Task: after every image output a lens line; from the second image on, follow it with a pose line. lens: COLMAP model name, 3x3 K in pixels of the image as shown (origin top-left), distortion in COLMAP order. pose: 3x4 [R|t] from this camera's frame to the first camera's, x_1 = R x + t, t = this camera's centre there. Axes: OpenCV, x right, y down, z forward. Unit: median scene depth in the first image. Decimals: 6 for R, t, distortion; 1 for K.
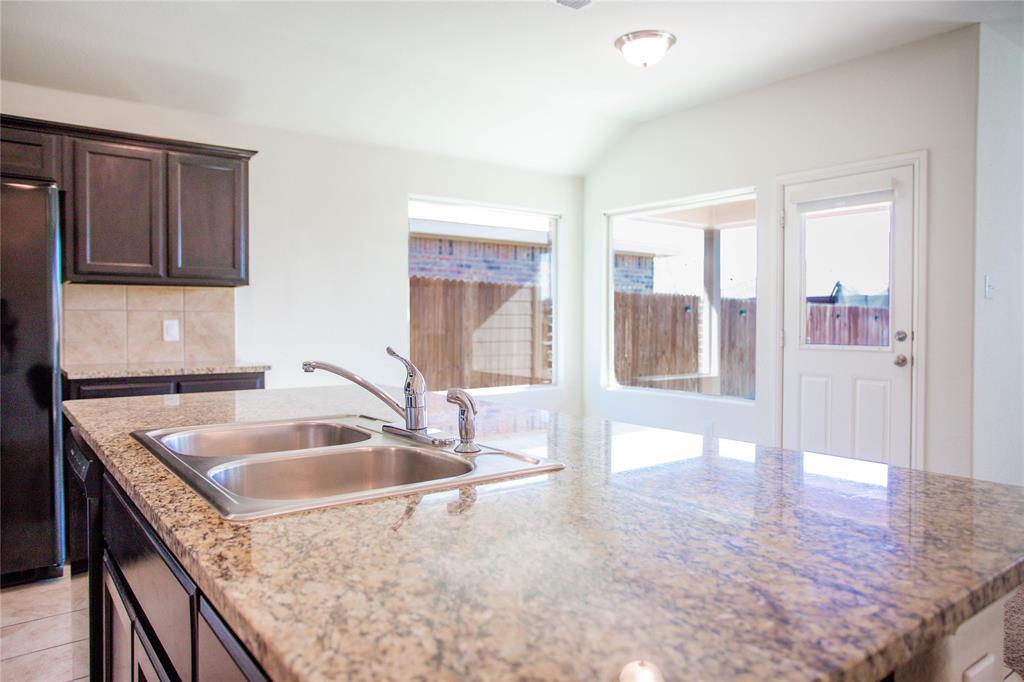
lens RADIAL K [[684.8, 0, 510.6], [0, 684.8, 332.8], [0, 0, 1]] dist [-0.032259, 0.001406]
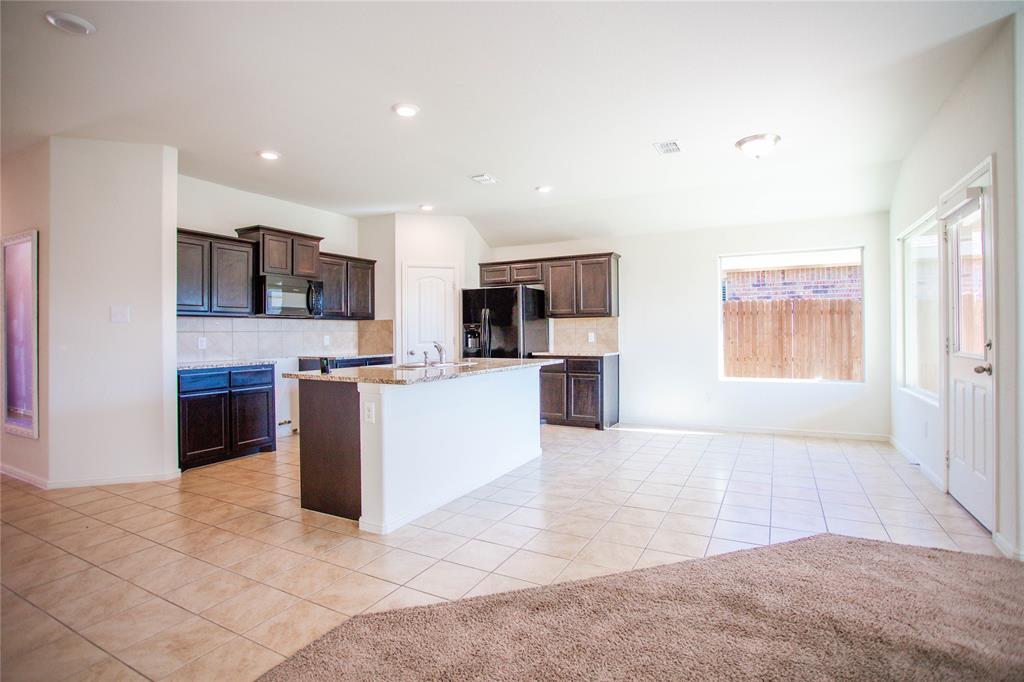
lens RADIAL K [[500.0, 0, 512.6], [0, 500.0, 332.1], [0, 0, 1]] dist [-0.074395, 0.031260]
pose [[0.416941, -0.005819, -0.908915, 0.795655], [-0.007069, 0.999929, -0.009644, -0.002020], [0.908906, 0.010446, 0.416870, 0.071184]]
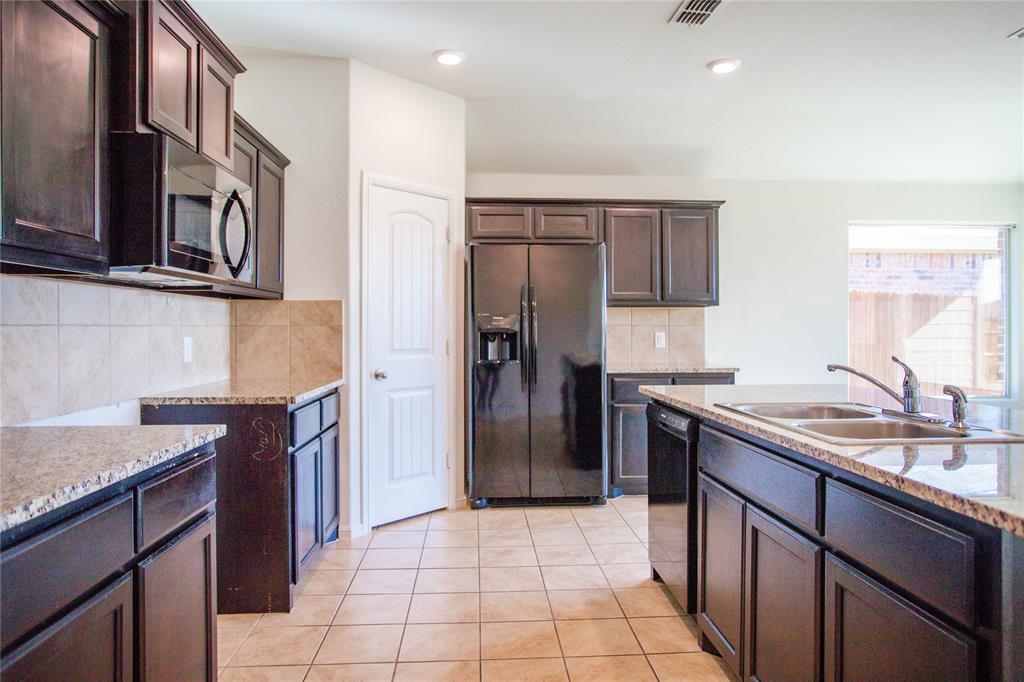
lens RADIAL K [[641.9, 0, 517.5], [0, 641.9, 330.9], [0, 0, 1]] dist [-0.066109, 0.053754]
pose [[0.834055, 0.000249, -0.551682, -0.031556], [-0.008100, 0.999898, -0.011793, -0.003779], [0.551622, 0.014305, 0.833971, -0.194262]]
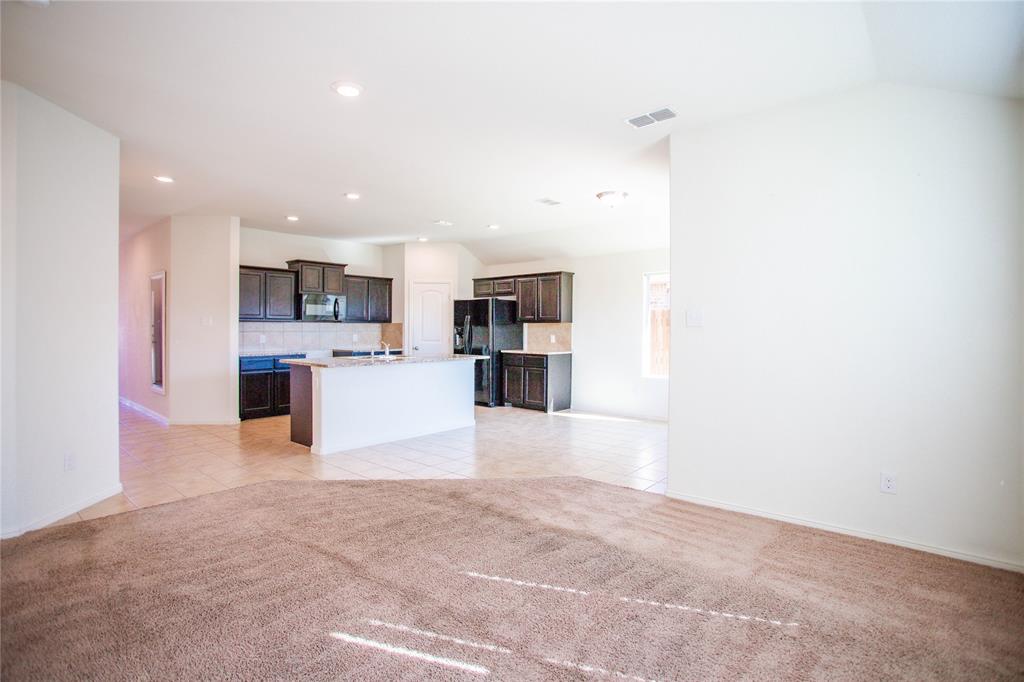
lens RADIAL K [[500.0, 0, 512.6], [0, 500.0, 332.1], [0, 0, 1]] dist [-0.074395, 0.031260]
pose [[0.206090, 0.008350, -0.978497, 1.306439], [-0.021824, 0.999754, 0.003935, -0.031678], [0.978290, 0.020544, 0.206222, 0.377345]]
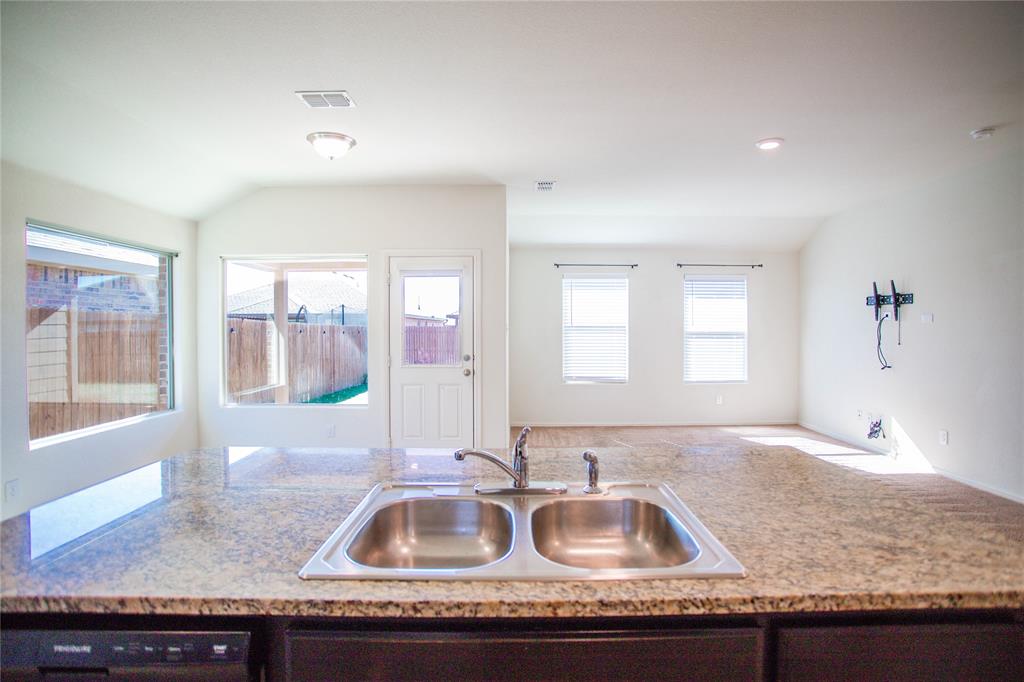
lens RADIAL K [[500.0, 0, 512.6], [0, 500.0, 332.1], [0, 0, 1]] dist [-0.074395, 0.031260]
pose [[0.604741, -0.010566, 0.796352, -0.290336], [0.017852, 0.999841, -0.000290, -0.048933], [-0.796222, 0.014392, 0.604833, 0.142848]]
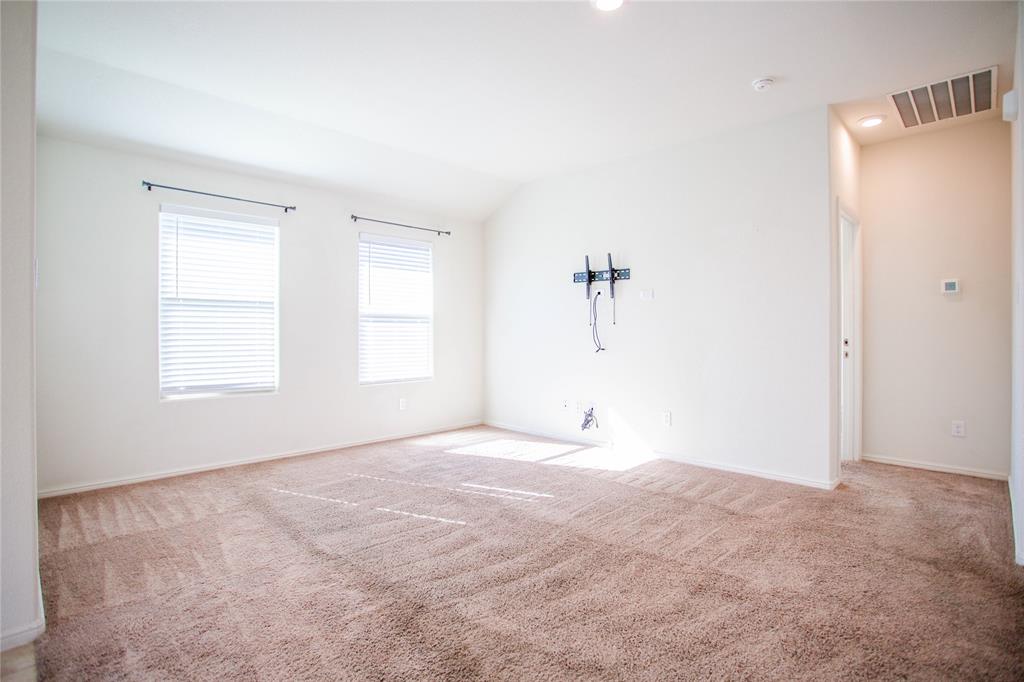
lens RADIAL K [[511.3, 0, 515.9], [0, 511.3, 331.9], [0, 0, 1]] dist [-0.077104, 0.034708]
pose [[-0.154586, -0.003615, 0.987973, 0.092581], [0.019392, 0.999790, 0.006693, -0.000312], [-0.987789, 0.020193, -0.154484, 0.475099]]
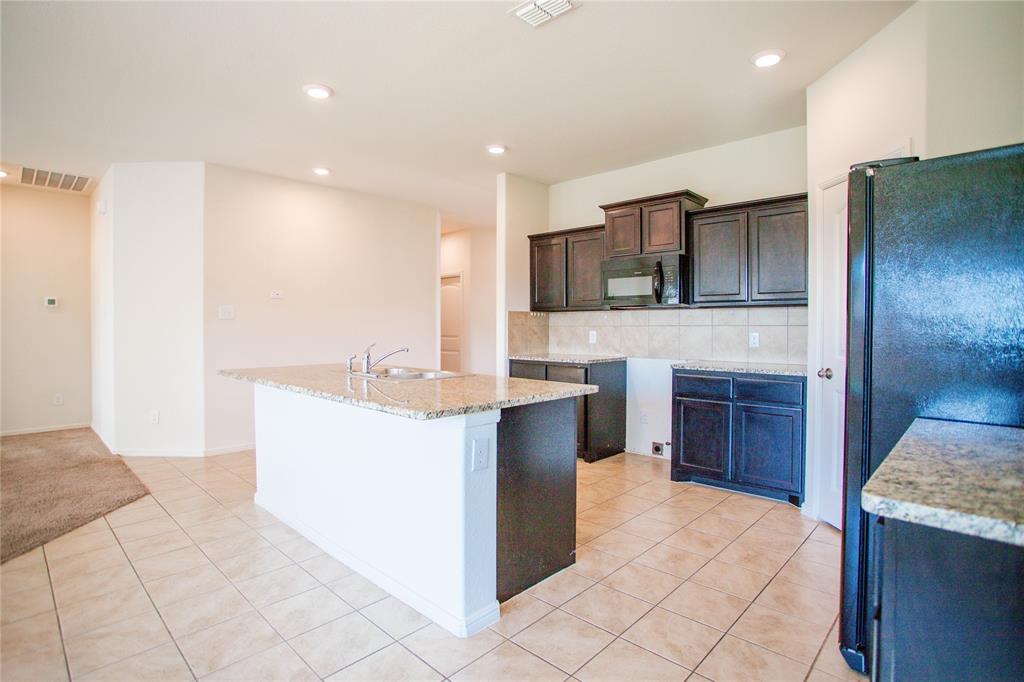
lens RADIAL K [[511.3, 0, 515.9], [0, 511.3, 331.9], [0, 0, 1]] dist [-0.077104, 0.034708]
pose [[-0.986263, -0.000760, -0.165180, -0.126691], [-0.005737, 0.999544, 0.029655, -0.028093], [0.165082, 0.030195, -0.985818, 1.002678]]
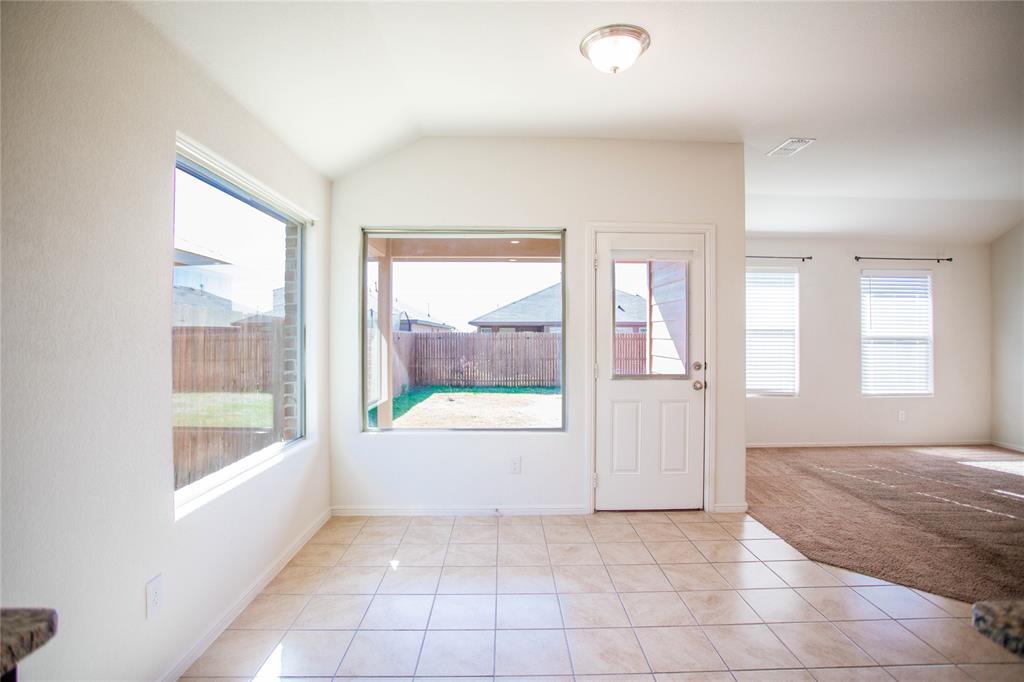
lens RADIAL K [[500.0, 0, 512.6], [0, 500.0, 332.1], [0, 0, 1]] dist [-0.074395, 0.031260]
pose [[0.584695, 0.006524, 0.811227, -0.330283], [0.013391, 0.999754, -0.017692, -0.041156], [-0.811142, 0.021208, 0.584464, 0.638736]]
